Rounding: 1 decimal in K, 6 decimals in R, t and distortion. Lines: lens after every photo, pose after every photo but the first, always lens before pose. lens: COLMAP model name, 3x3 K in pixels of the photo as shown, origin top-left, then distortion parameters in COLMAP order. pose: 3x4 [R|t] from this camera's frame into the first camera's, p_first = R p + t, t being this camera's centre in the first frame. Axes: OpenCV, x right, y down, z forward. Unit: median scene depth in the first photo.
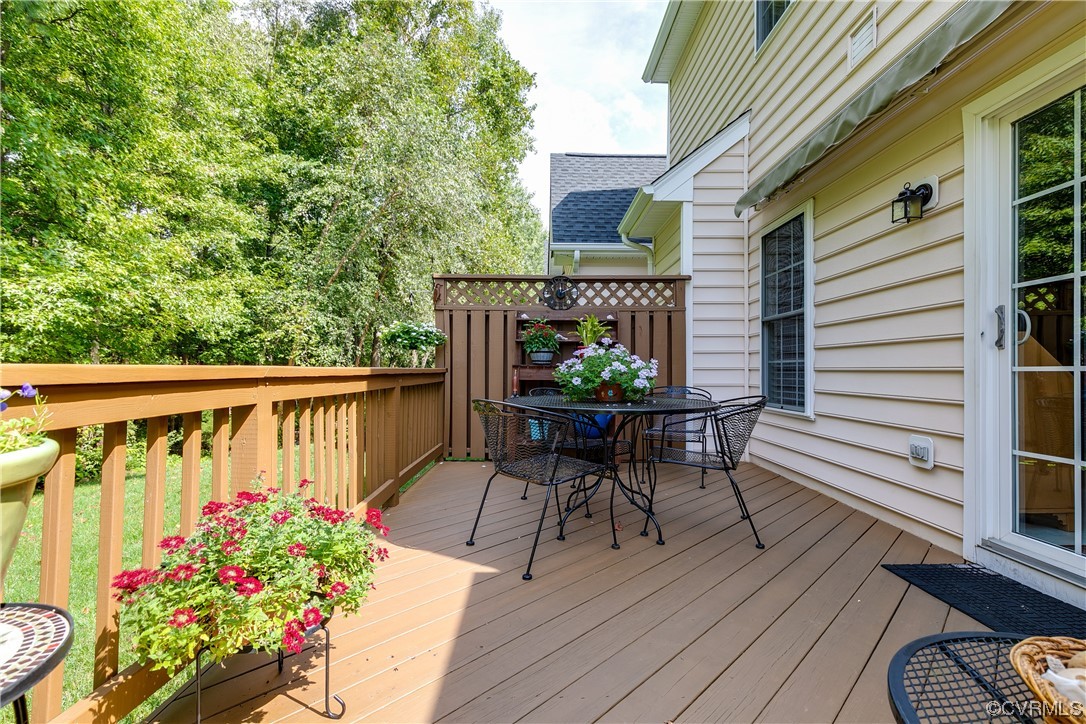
lens RADIAL K [[487.5, 0, 543.0], [0, 487.5, 362.0], [0, 0, 1]] dist [0.002136, 0.000689]
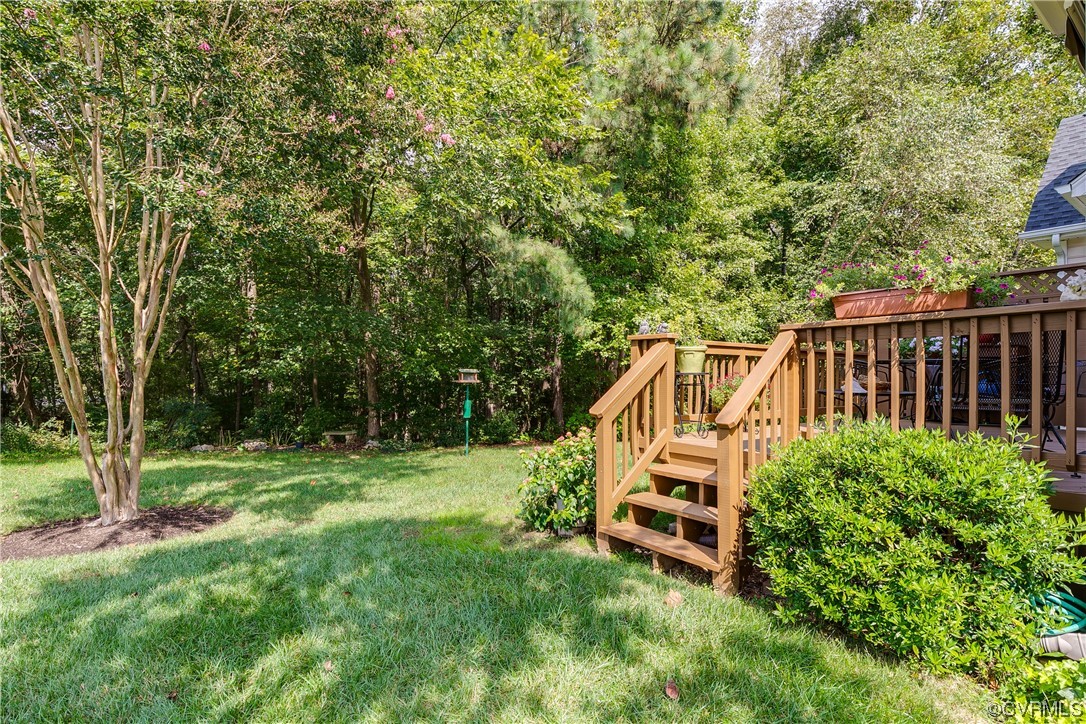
lens RADIAL K [[557.6, 0, 543.0], [0, 557.6, 362.0], [0, 0, 1]] dist [0.023206, 0.000182]
pose [[0.595113, -0.018788, -0.803422, 0.226685], [0.001897, 0.999757, -0.021974, 0.032103], [0.803640, 0.011553, 0.595004, -0.315179]]
